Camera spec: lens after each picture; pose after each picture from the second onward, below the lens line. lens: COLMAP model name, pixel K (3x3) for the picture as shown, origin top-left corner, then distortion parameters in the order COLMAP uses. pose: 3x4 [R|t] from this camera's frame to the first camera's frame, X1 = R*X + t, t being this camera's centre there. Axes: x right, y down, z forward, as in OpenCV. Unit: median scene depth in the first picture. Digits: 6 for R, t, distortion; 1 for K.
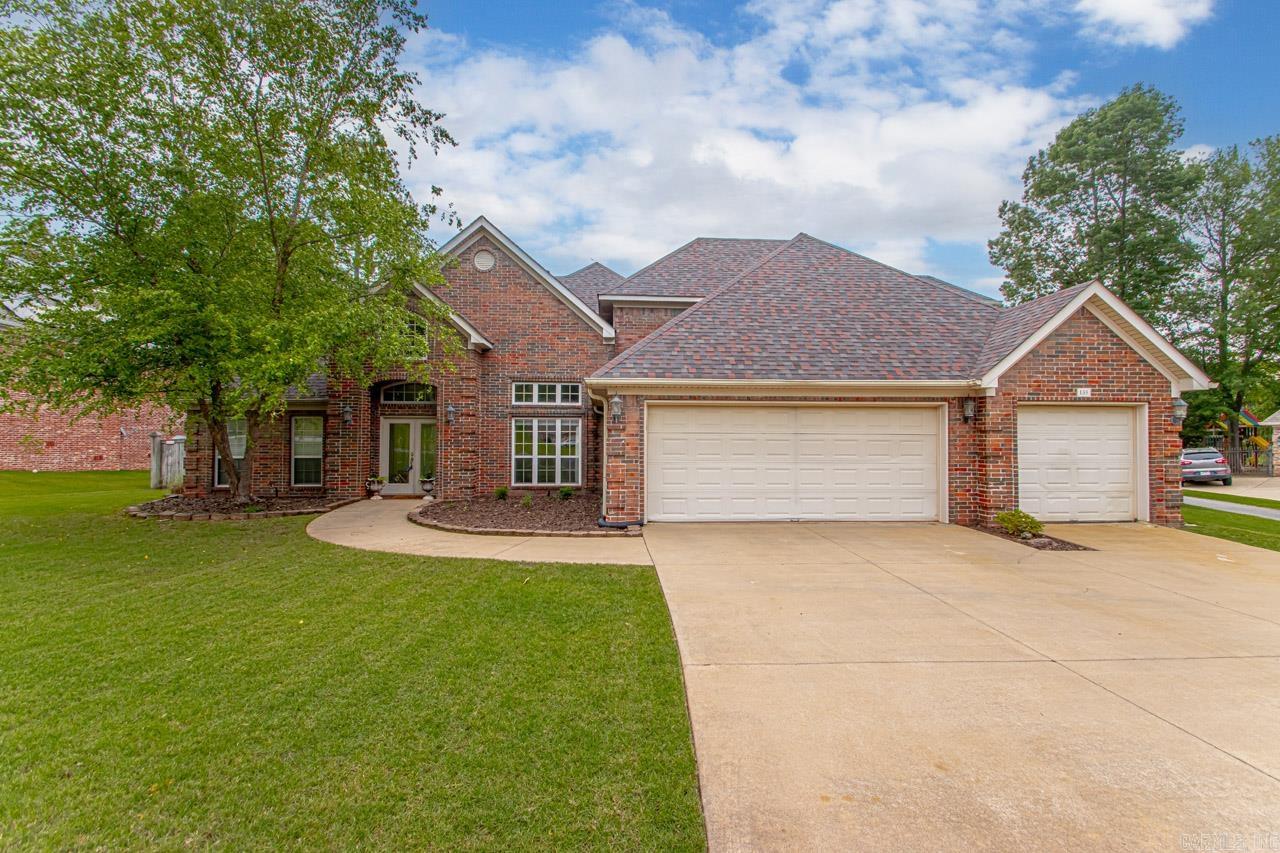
lens RADIAL K [[593.0, 0, 649.4], [0, 593.0, 424.4], [0, 0, 1]] dist [0.013431, -0.014721]
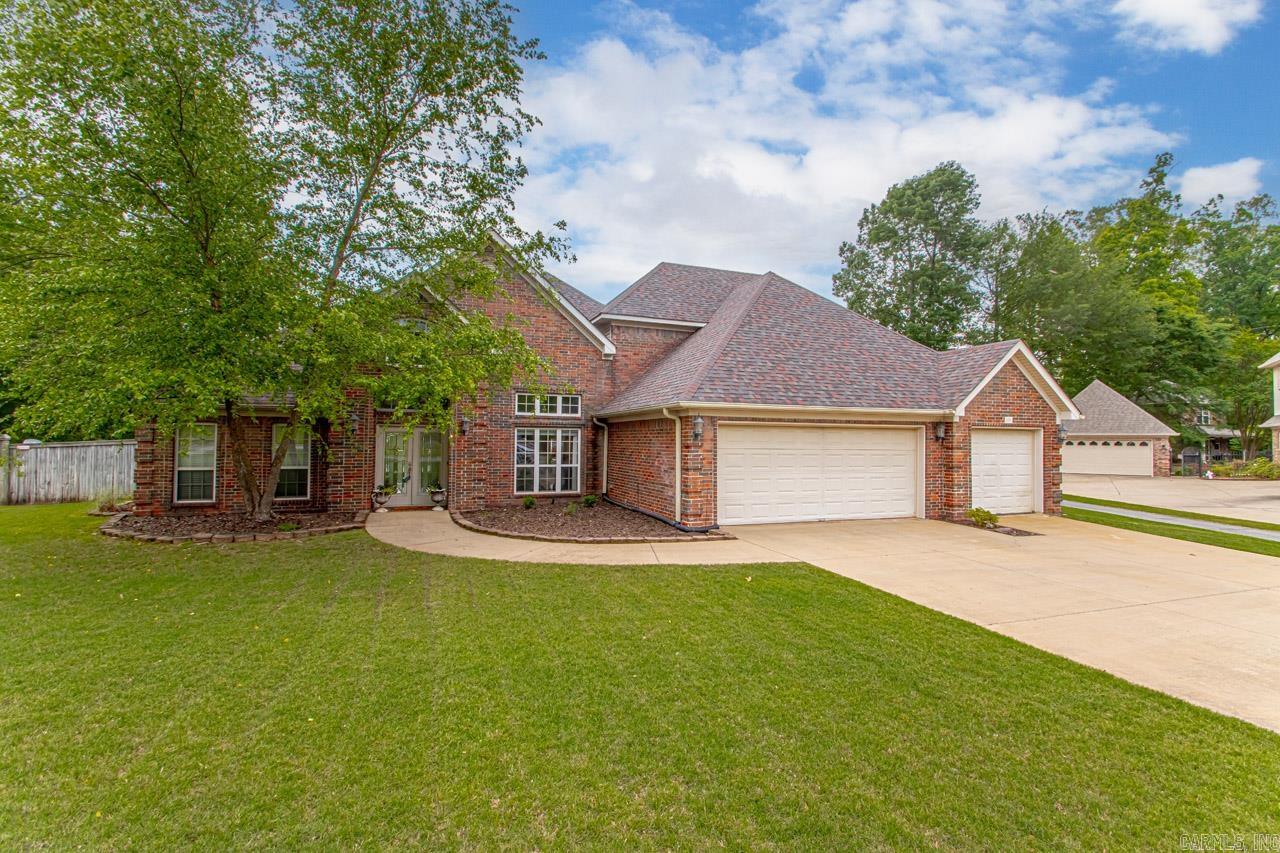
lens RADIAL K [[593.0, 0, 649.4], [0, 593.0, 424.4], [0, 0, 1]] dist [0.013431, -0.014721]
pose [[0.954428, 0.014611, 0.298083, -0.317789], [-0.015675, 0.999876, 0.001177, -0.021851], [-0.298029, -0.005796, 0.954539, -0.041989]]
